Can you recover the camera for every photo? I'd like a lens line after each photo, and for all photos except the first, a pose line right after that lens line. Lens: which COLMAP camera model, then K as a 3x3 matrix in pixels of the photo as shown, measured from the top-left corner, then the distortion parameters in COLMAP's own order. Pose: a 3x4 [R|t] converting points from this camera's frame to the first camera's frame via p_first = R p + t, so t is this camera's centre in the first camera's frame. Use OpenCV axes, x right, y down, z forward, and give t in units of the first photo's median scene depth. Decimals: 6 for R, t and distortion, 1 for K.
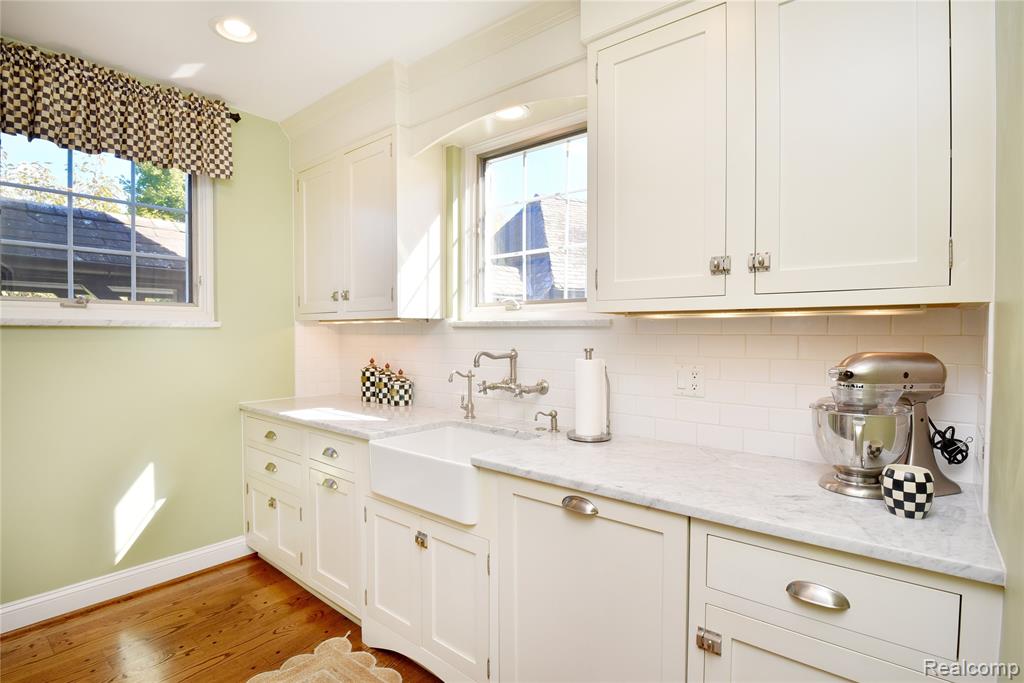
lens RADIAL K [[494.7, 0, 543.9], [0, 494.7, 335.5], [0, 0, 1]] dist [-0.023099, -0.001093]
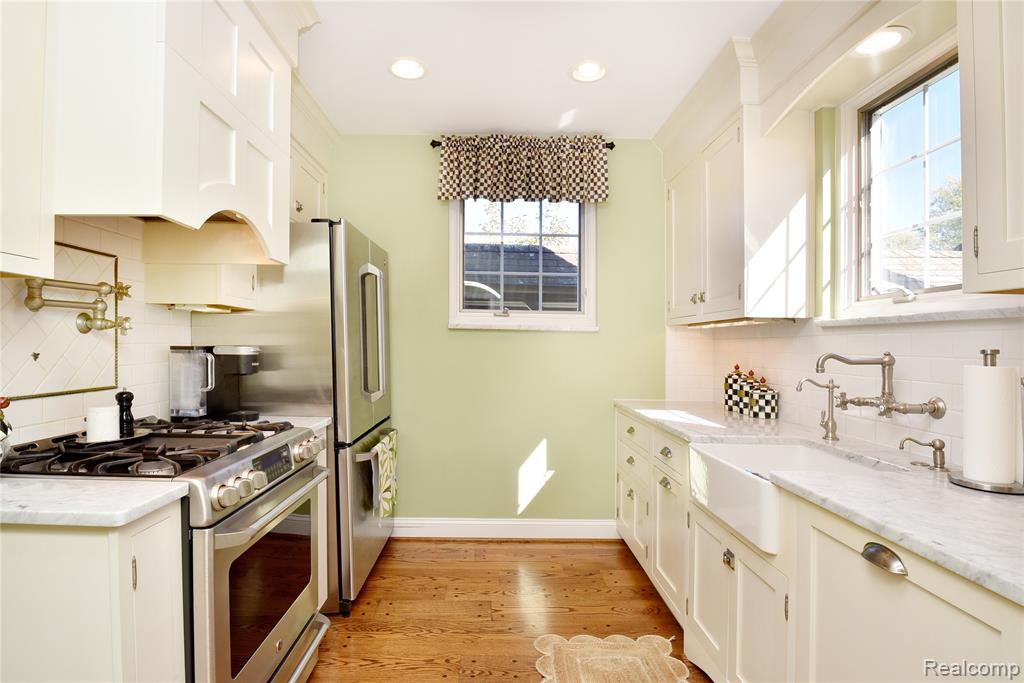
lens RADIAL K [[529.7, 0, 512.0], [0, 529.7, 341.5], [0, 0, 1]] dist [-0.024533, -0.000528]
pose [[0.641059, 0.000047, -0.767492, 0.183685], [-0.014962, 0.999811, -0.012437, 0.028863], [0.767346, 0.019456, 0.640938, 0.058383]]
